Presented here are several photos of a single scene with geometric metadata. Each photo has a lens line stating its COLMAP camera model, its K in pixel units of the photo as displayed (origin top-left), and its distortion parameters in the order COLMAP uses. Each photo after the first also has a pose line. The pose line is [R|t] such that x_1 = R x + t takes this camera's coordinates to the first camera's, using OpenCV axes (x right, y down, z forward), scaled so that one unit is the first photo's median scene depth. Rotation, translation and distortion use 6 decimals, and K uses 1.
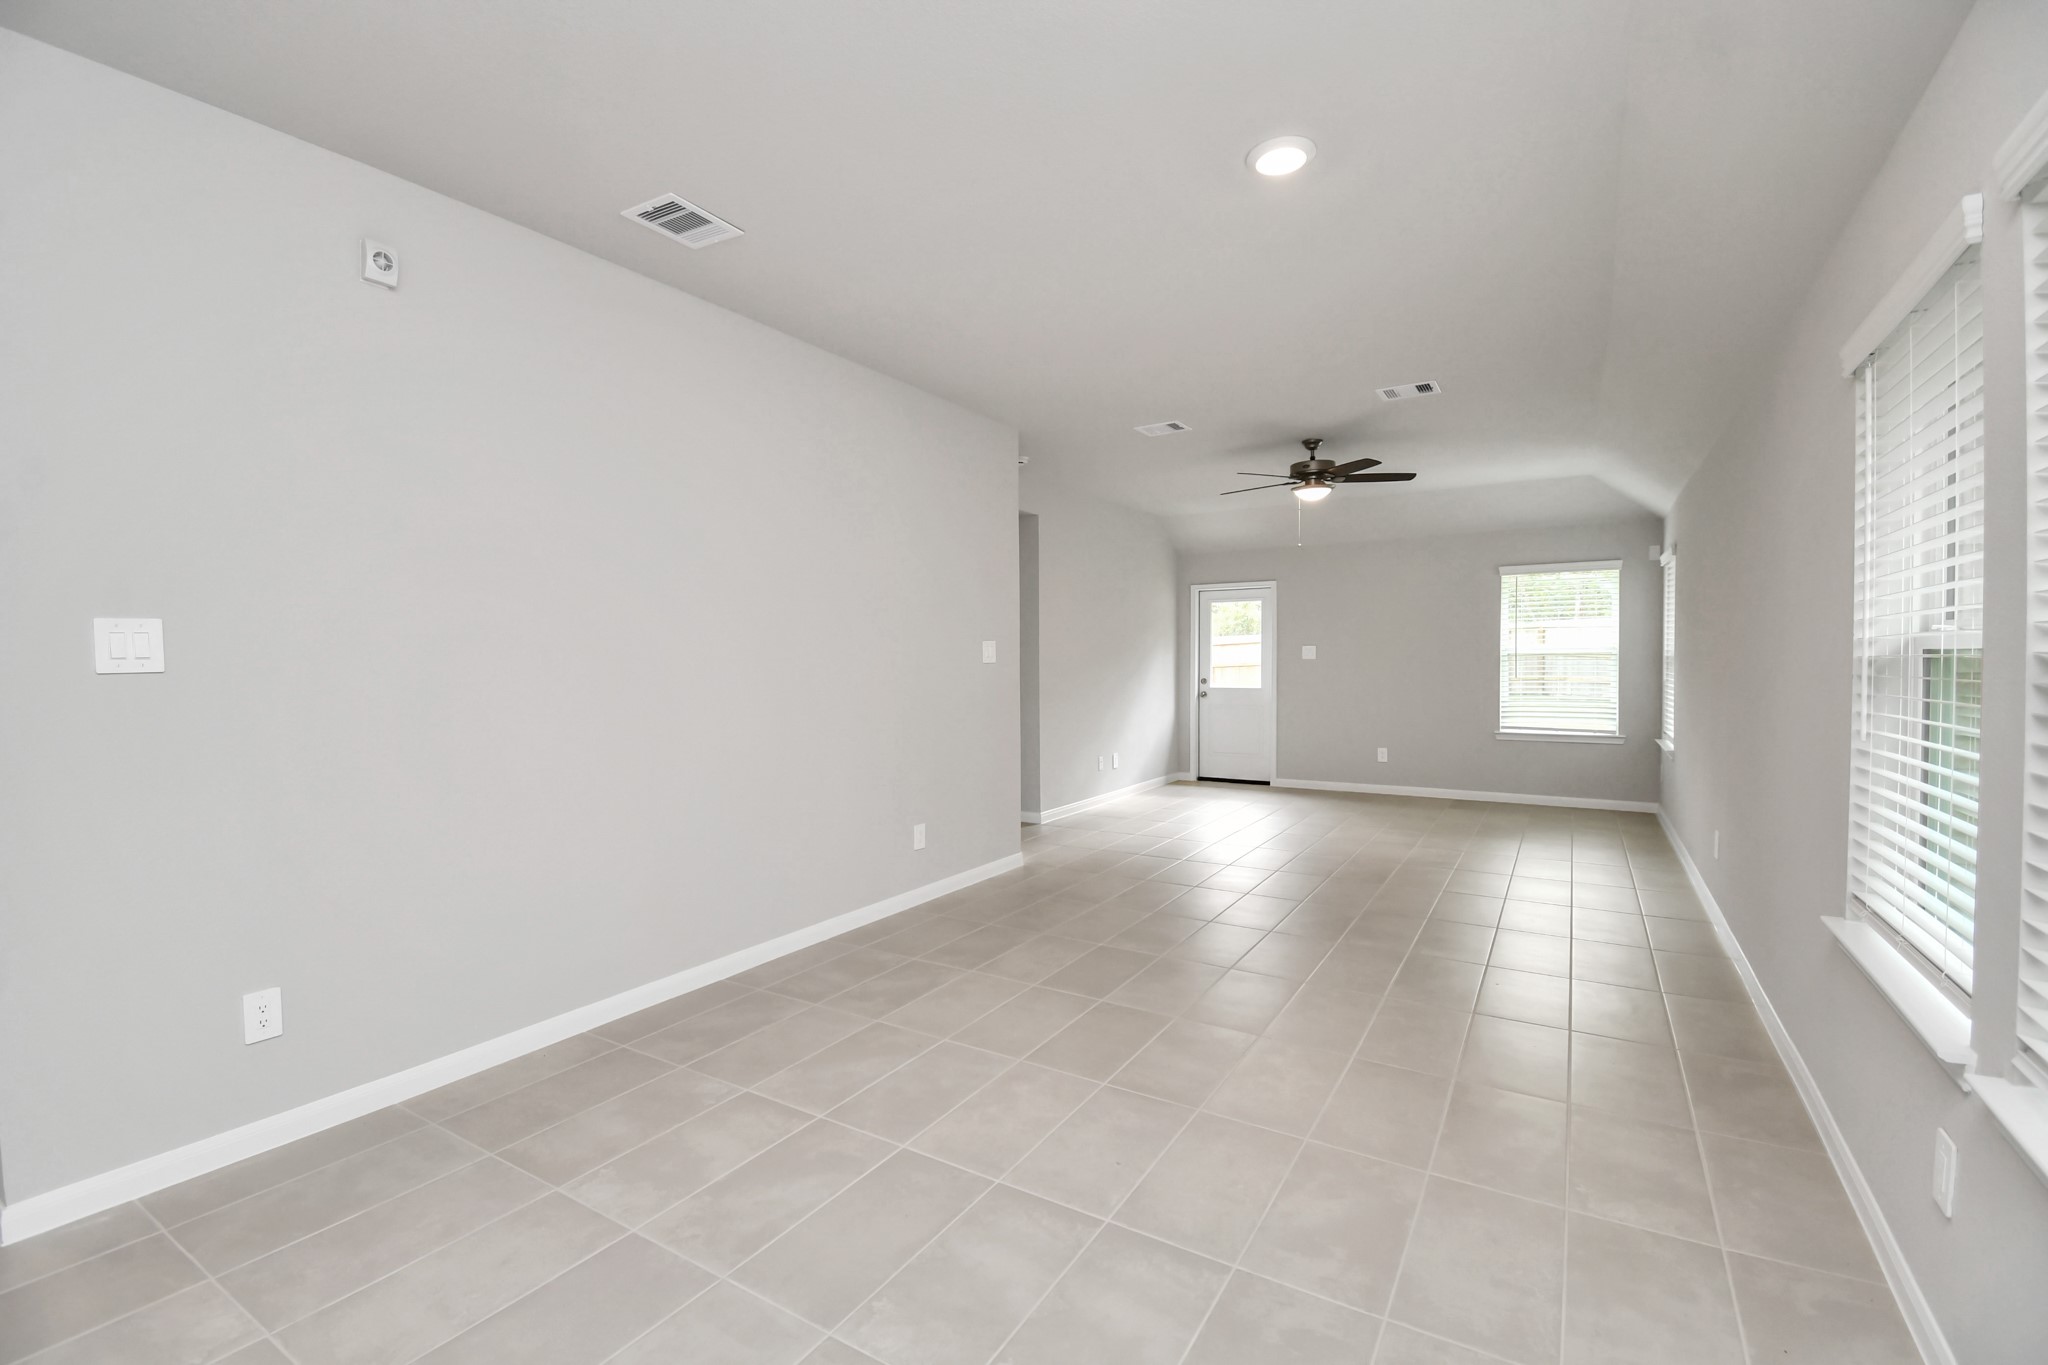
lens RADIAL K [[898.8, 0, 1010.6], [0, 898.8, 694.0], [0, 0, 1]] dist [0.002559, -0.006965]
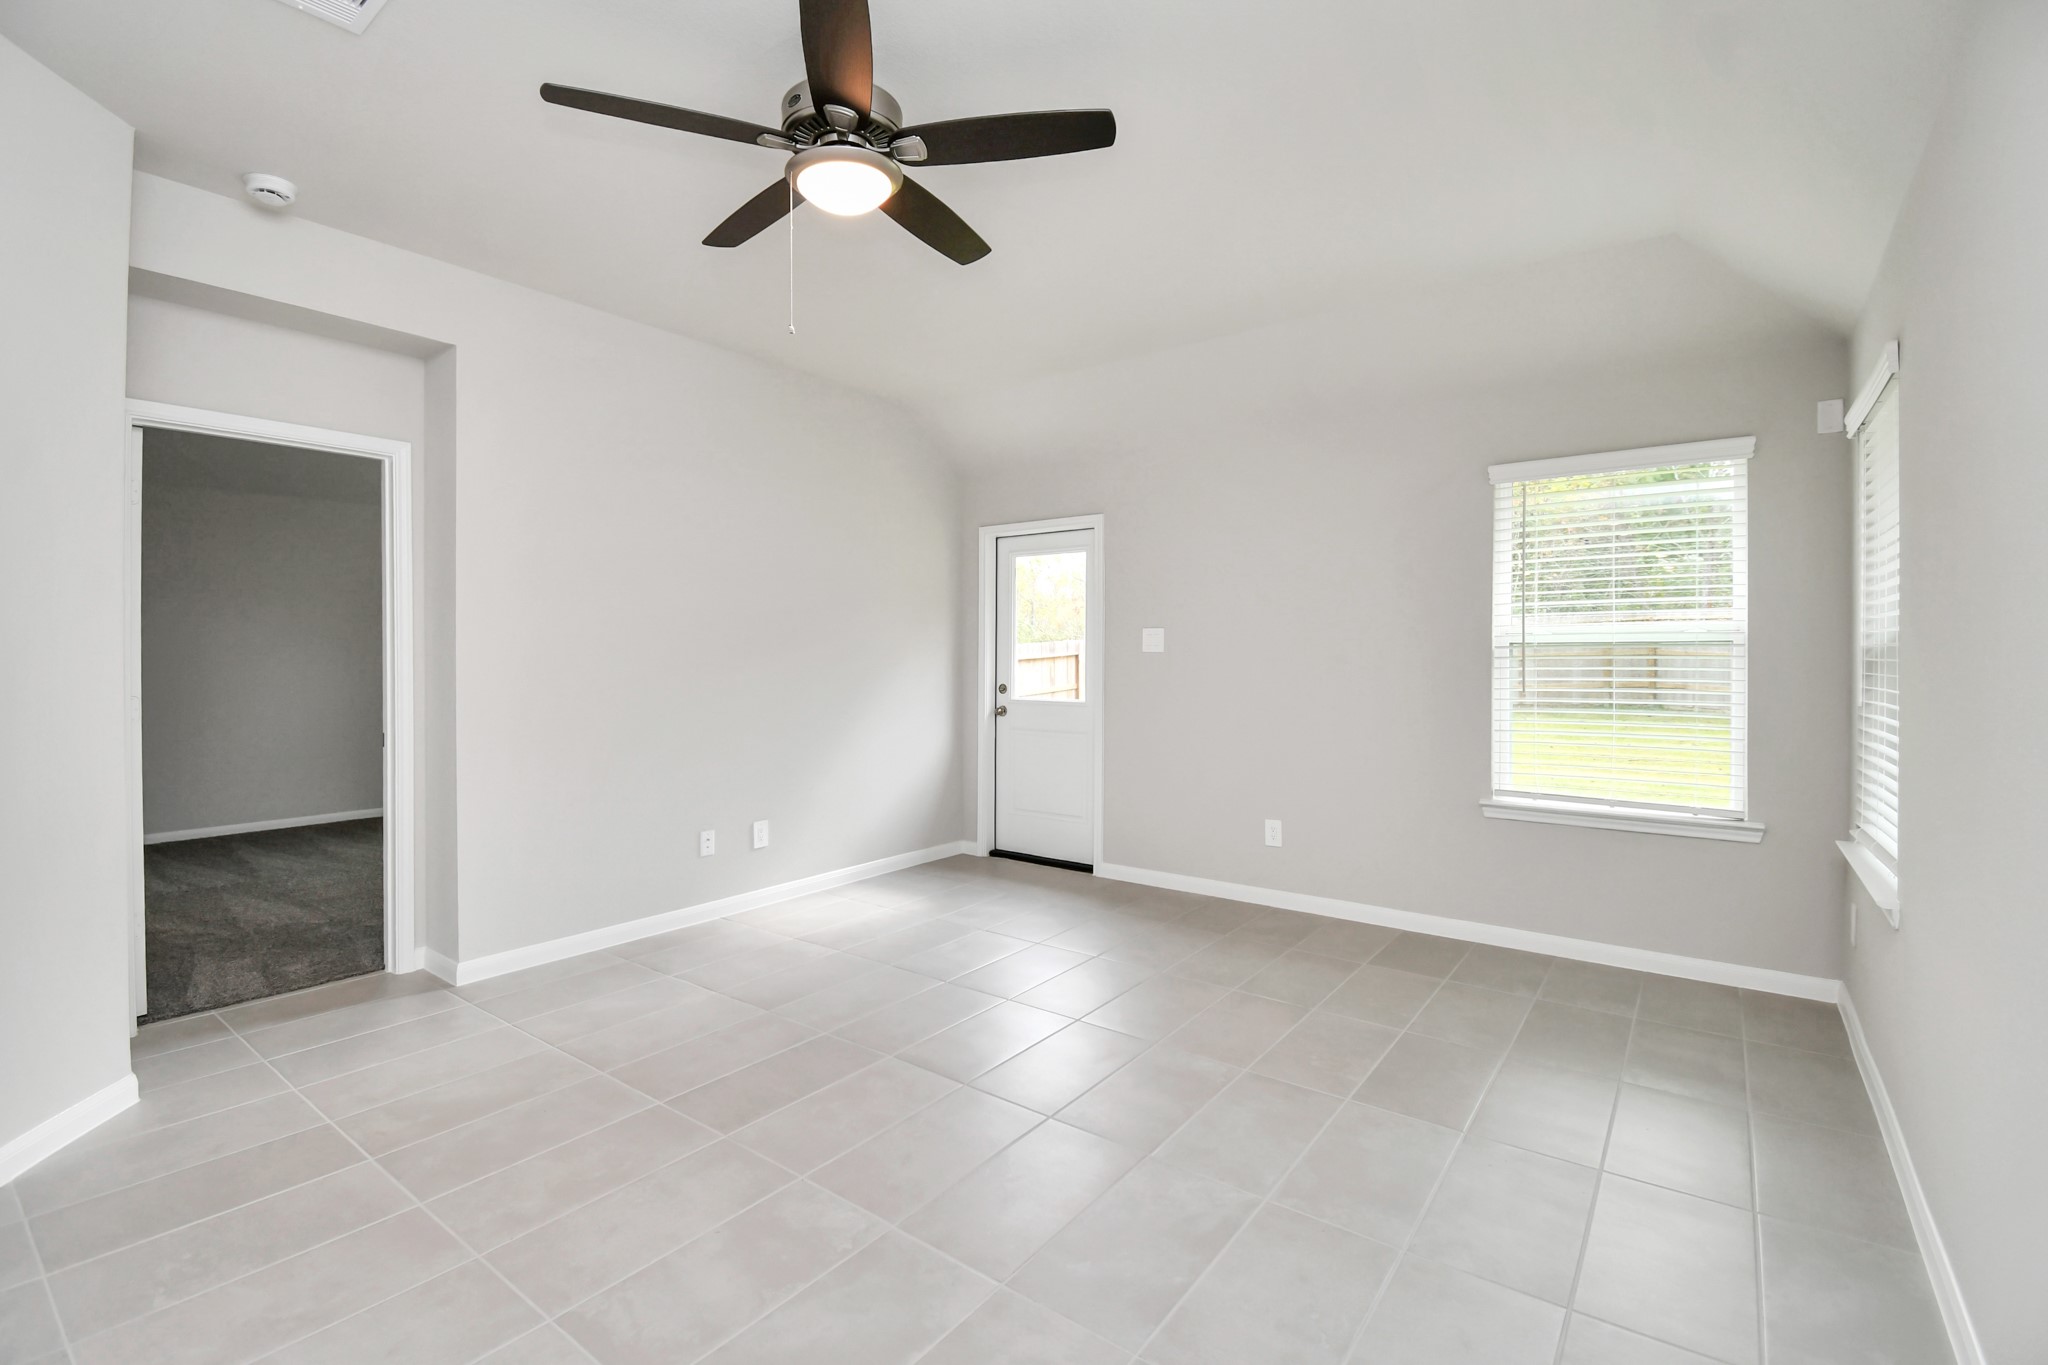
lens RADIAL K [[898.8, 0, 1013.3], [0, 898.8, 669.2], [0, 0, 1]] dist [0.002559, -0.006965]
pose [[0.995163, 0.012603, -0.097426, 0.334811], [-0.015392, 0.999491, -0.027926, -0.012619], [0.097025, 0.029291, 0.994851, 0.487487]]
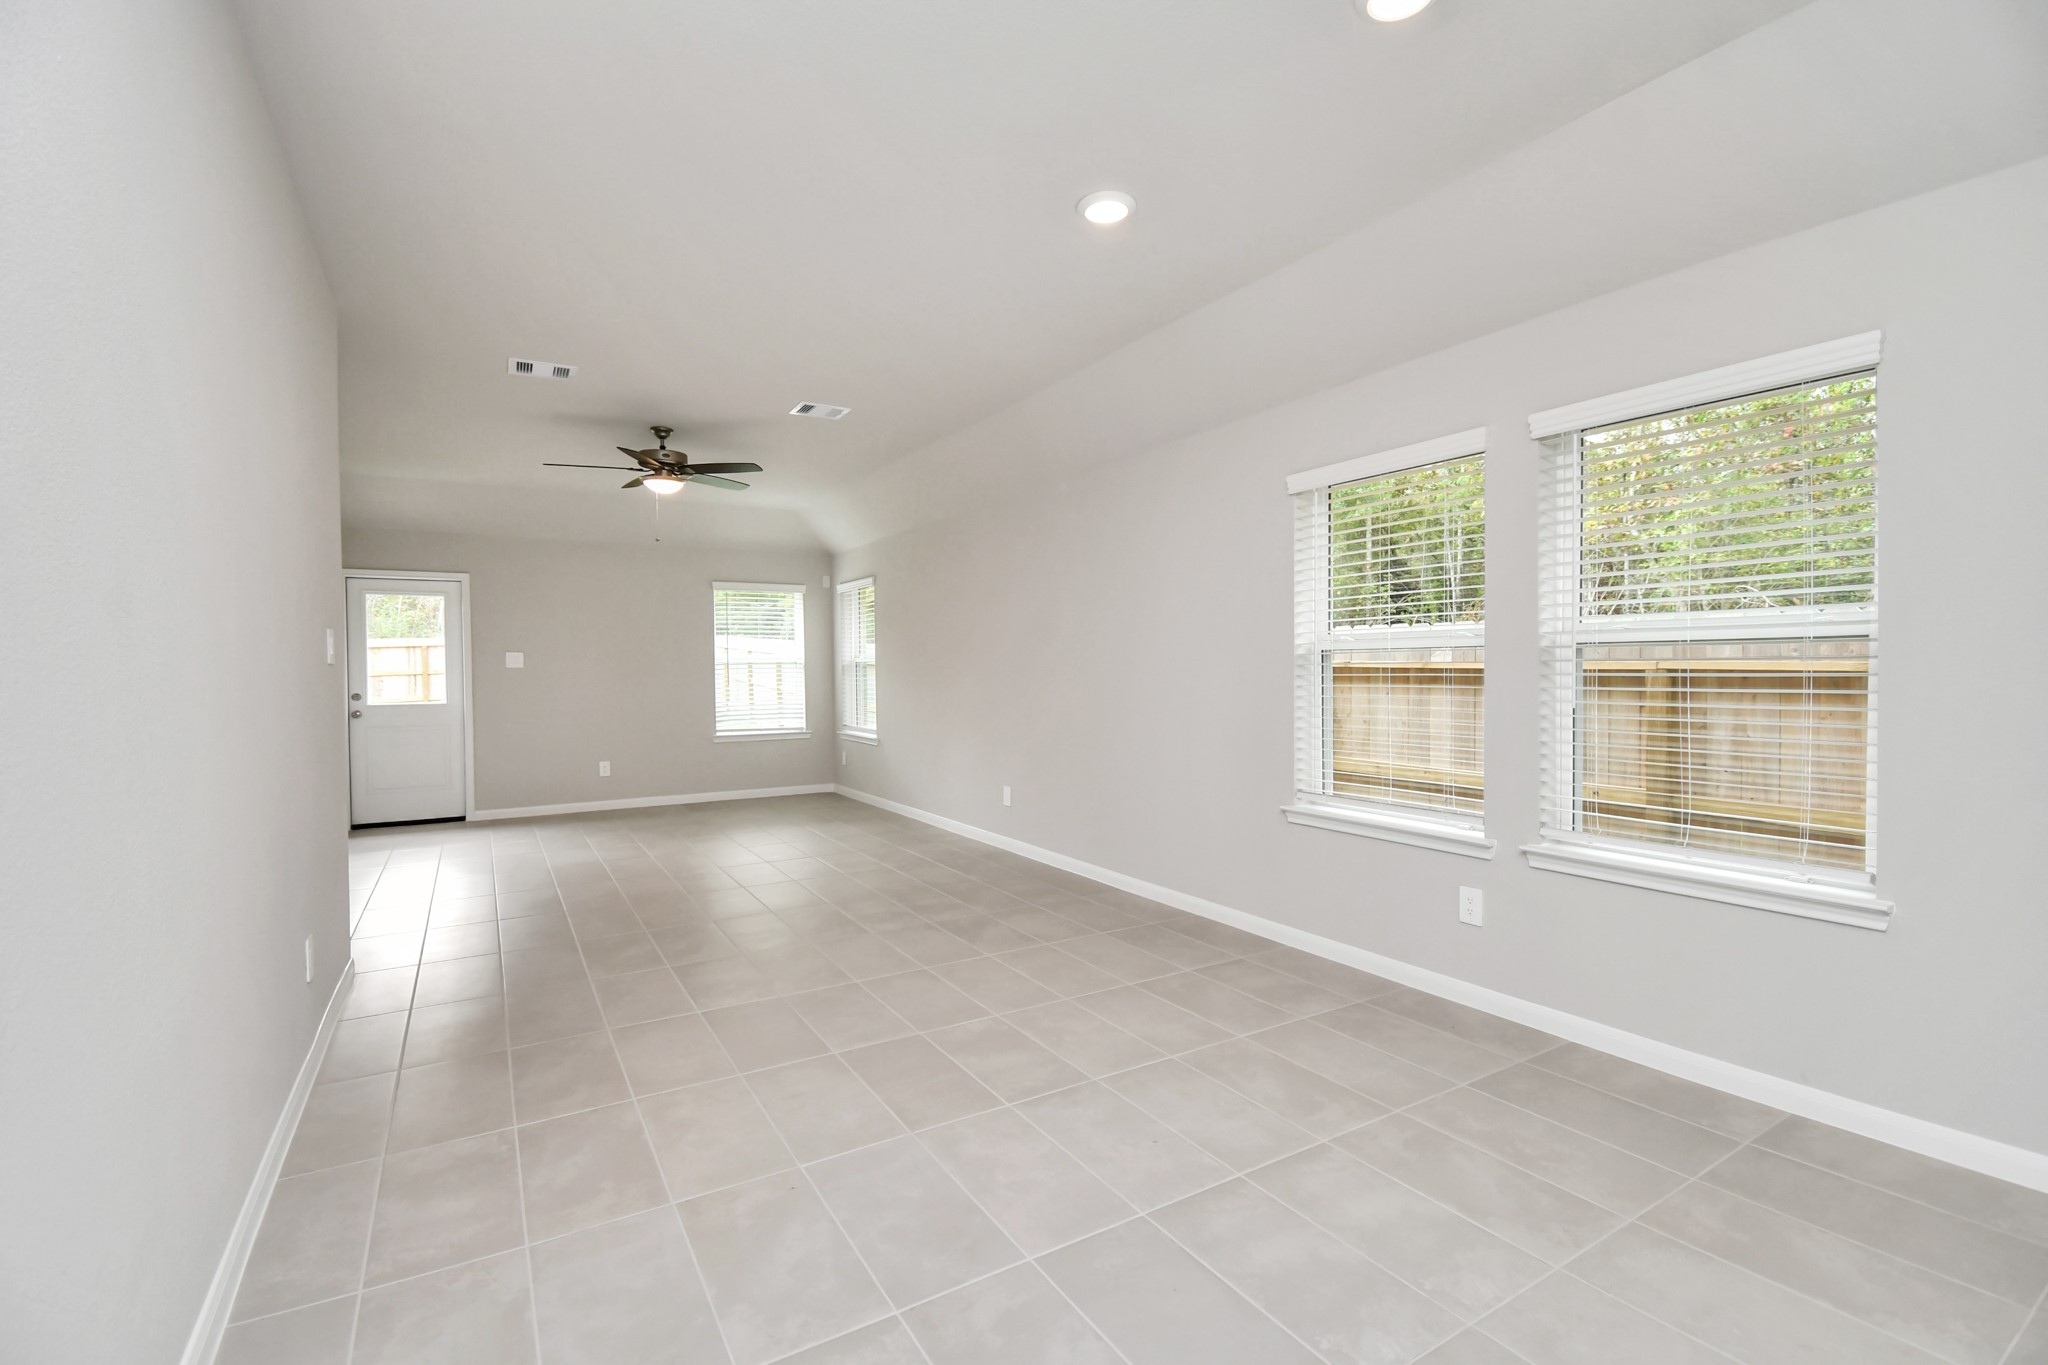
lens RADIAL K [[898.8, 0, 1023.3], [0, 898.8, 685.5], [0, 0, 1]] dist [0.002559, -0.006965]
pose [[0.451039, -0.013550, 0.892402, -0.246200], [0.039344, 0.999215, -0.004713, 0.002136], [-0.891637, 0.037236, 0.451217, 0.191444]]
